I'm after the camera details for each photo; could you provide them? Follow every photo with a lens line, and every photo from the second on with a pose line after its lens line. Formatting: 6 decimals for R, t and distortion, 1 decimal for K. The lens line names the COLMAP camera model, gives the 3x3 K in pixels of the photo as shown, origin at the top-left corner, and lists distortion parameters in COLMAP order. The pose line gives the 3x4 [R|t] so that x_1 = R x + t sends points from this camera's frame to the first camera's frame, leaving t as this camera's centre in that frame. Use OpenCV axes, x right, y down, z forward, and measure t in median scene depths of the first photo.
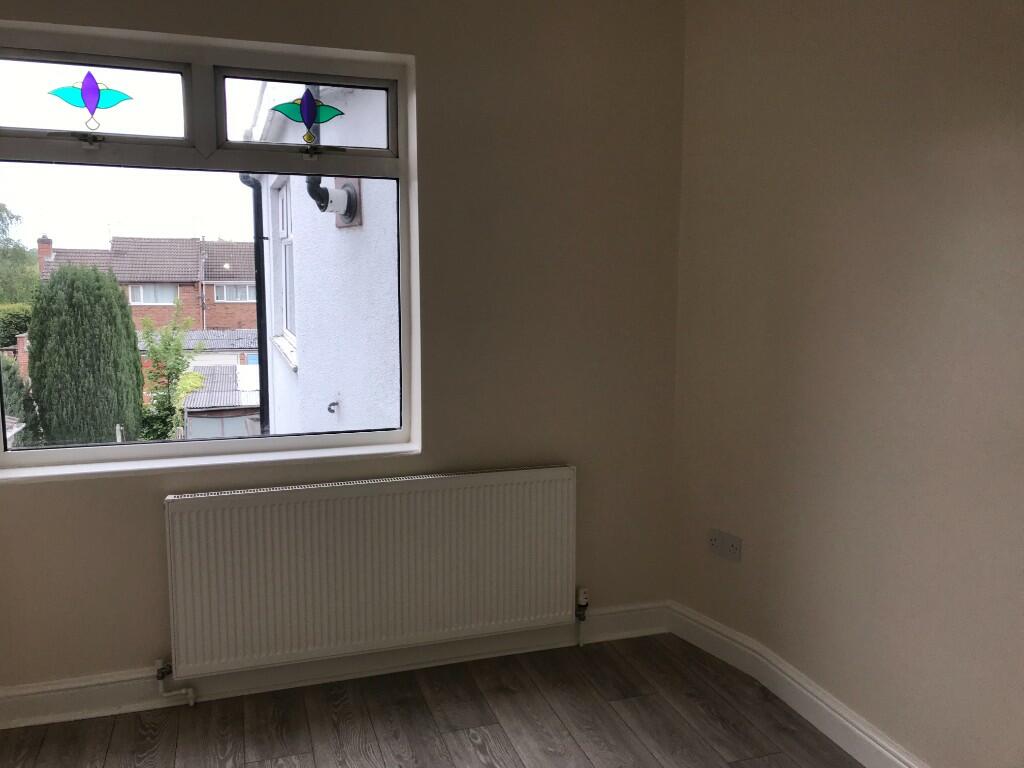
lens RADIAL K [[845.8, 0, 512.0], [0, 845.8, 384.0], [0, 0, 1]] dist [0.003753, -0.002476]
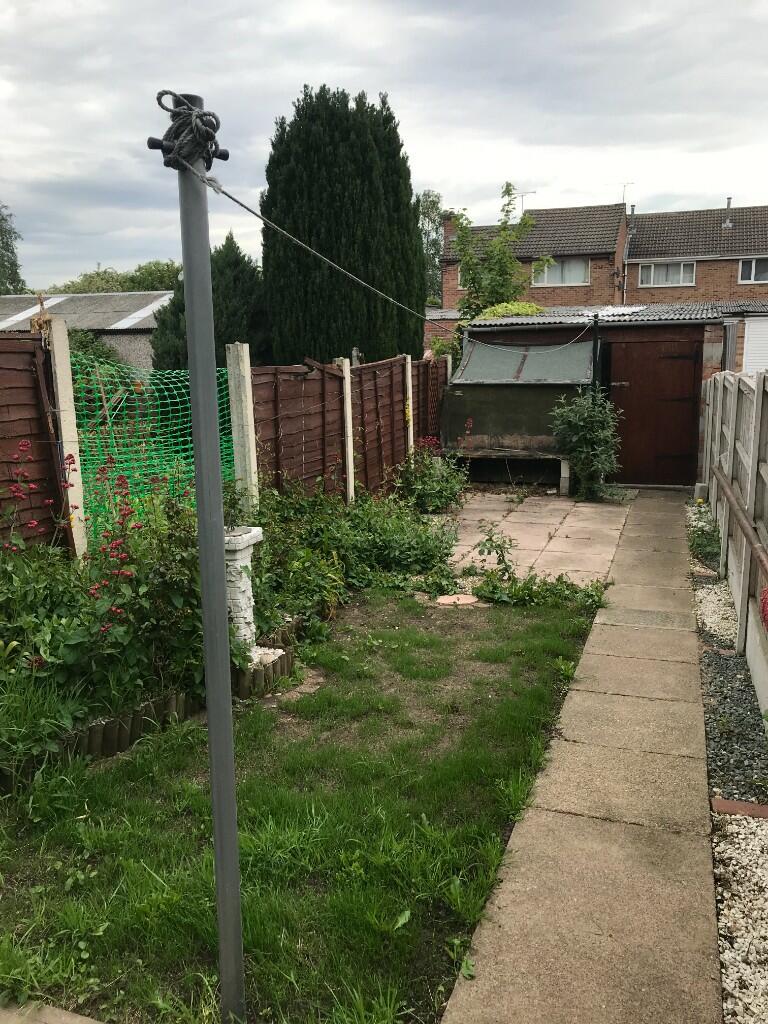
lens RADIAL K [[845.8, 0, 384.0], [0, 845.8, 512.0], [0, 0, 1]] dist [0.003753, -0.002476]
pose [[0.782777, 0.109474, -0.612598, -0.052856], [-0.057547, 0.992921, 0.103907, 0.066960], [0.619636, -0.046083, 0.783535, 0.369748]]
